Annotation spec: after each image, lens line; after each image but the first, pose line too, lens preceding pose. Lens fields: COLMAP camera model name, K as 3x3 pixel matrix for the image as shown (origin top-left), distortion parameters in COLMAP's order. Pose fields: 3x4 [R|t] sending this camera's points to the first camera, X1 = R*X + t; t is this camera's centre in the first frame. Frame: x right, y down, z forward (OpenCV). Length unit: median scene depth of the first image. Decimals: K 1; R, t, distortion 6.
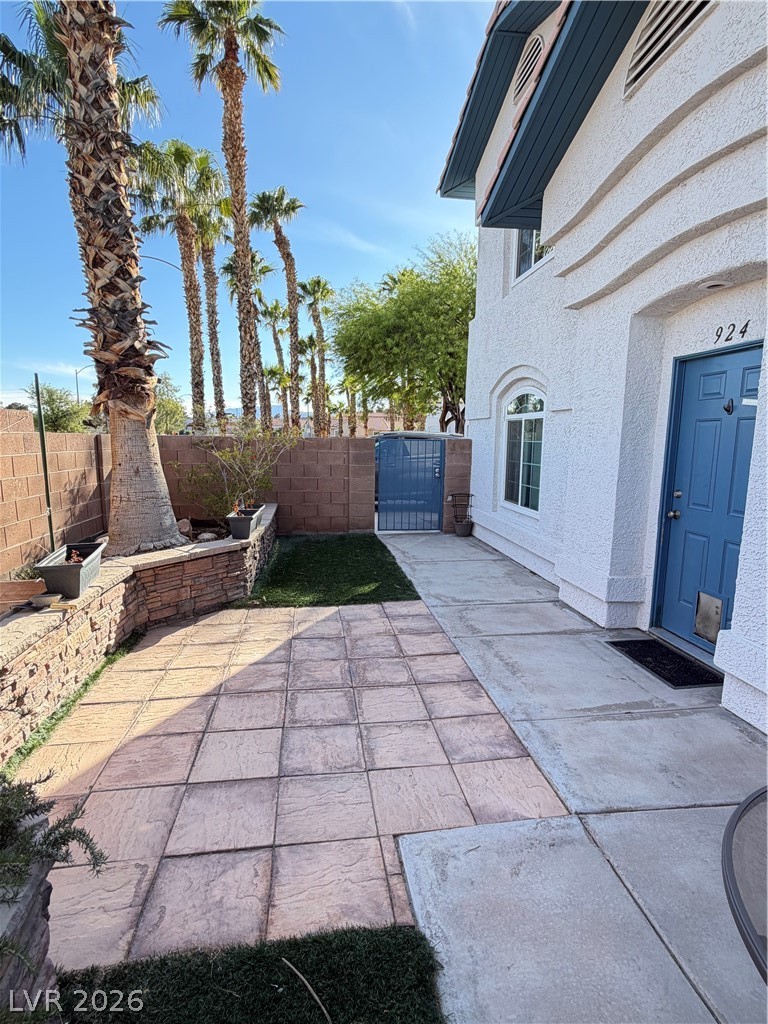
lens RADIAL K [[507.2, 0, 384.0], [0, 507.2, 512.0], [0, 0, 1]] dist [0.000442, 0.000036]
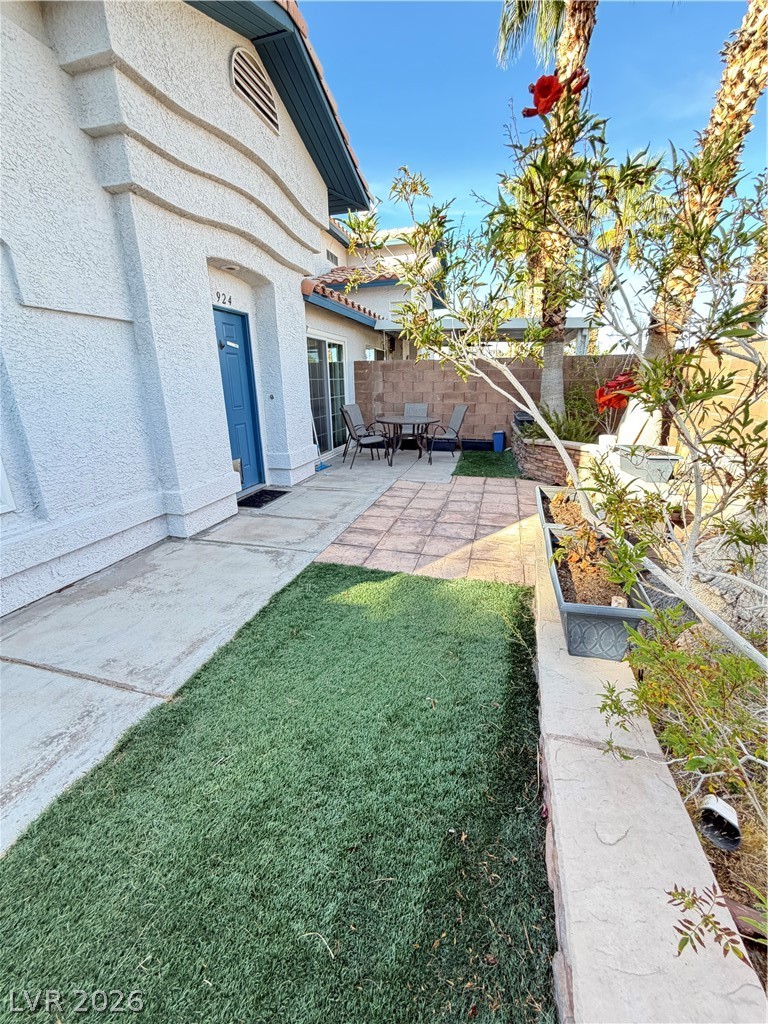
lens RADIAL K [[407.9, 0, 384.0], [0, 407.9, 512.0], [0, 0, 1]] dist [-0.001353, -0.000070]
pose [[-0.913184, -0.121703, 0.388951, -0.345739], [0.065188, 0.898465, 0.434180, -0.220957], [-0.402299, 0.421841, -0.812530, 1.796210]]
